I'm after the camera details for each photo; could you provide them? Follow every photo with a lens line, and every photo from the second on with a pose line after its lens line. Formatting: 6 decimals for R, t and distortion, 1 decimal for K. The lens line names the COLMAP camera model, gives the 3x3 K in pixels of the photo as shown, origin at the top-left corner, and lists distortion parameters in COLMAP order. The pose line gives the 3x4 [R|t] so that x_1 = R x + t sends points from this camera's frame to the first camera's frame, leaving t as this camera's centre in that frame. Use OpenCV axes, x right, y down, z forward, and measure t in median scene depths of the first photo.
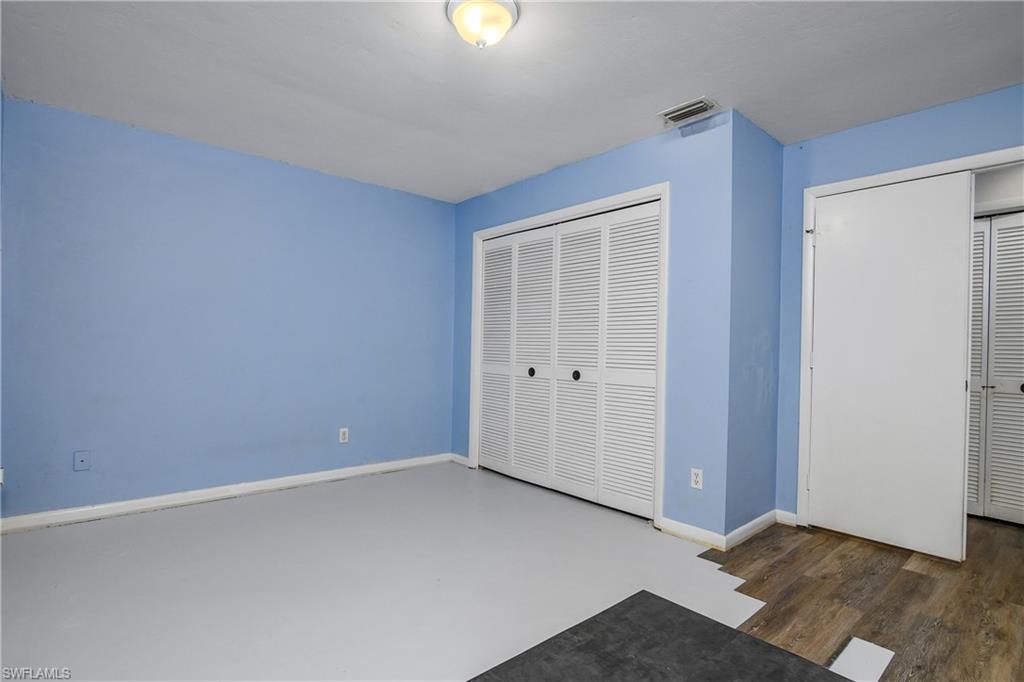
lens RADIAL K [[504.7, 0, 508.1], [0, 504.7, 343.1], [0, 0, 1]] dist [-0.011327, 0.001105]
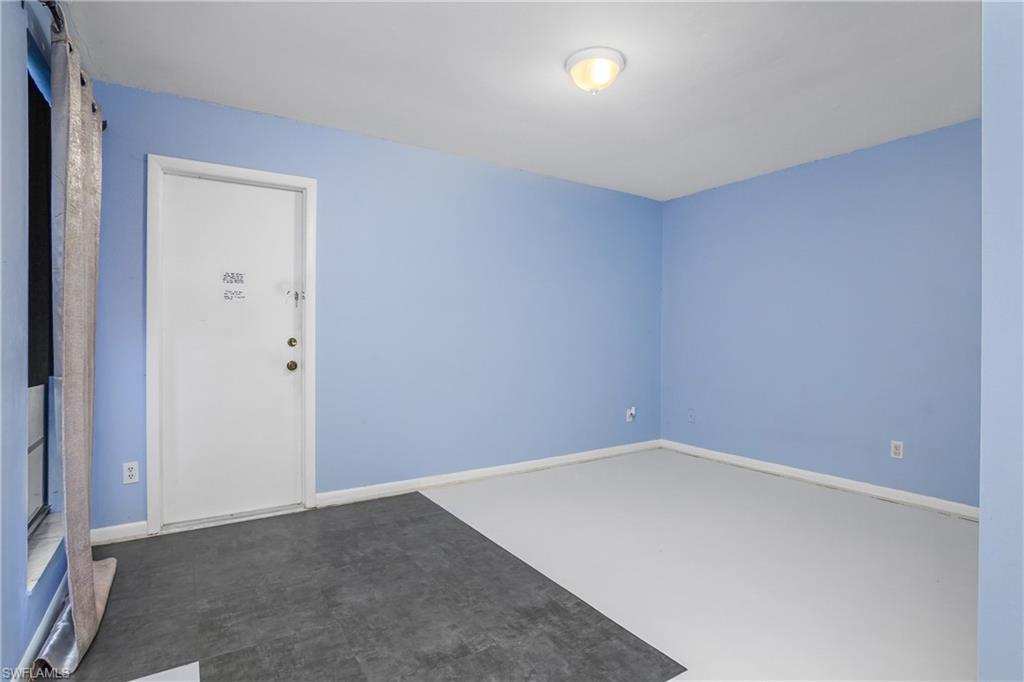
lens RADIAL K [[504.7, 0, 508.1], [0, 504.7, 343.1], [0, 0, 1]] dist [-0.011327, 0.001105]
pose [[-0.144752, -0.007604, -0.989439, 1.159561], [0.005425, 0.999949, -0.008479, 0.019618], [0.989453, -0.006595, -0.144703, 0.950869]]
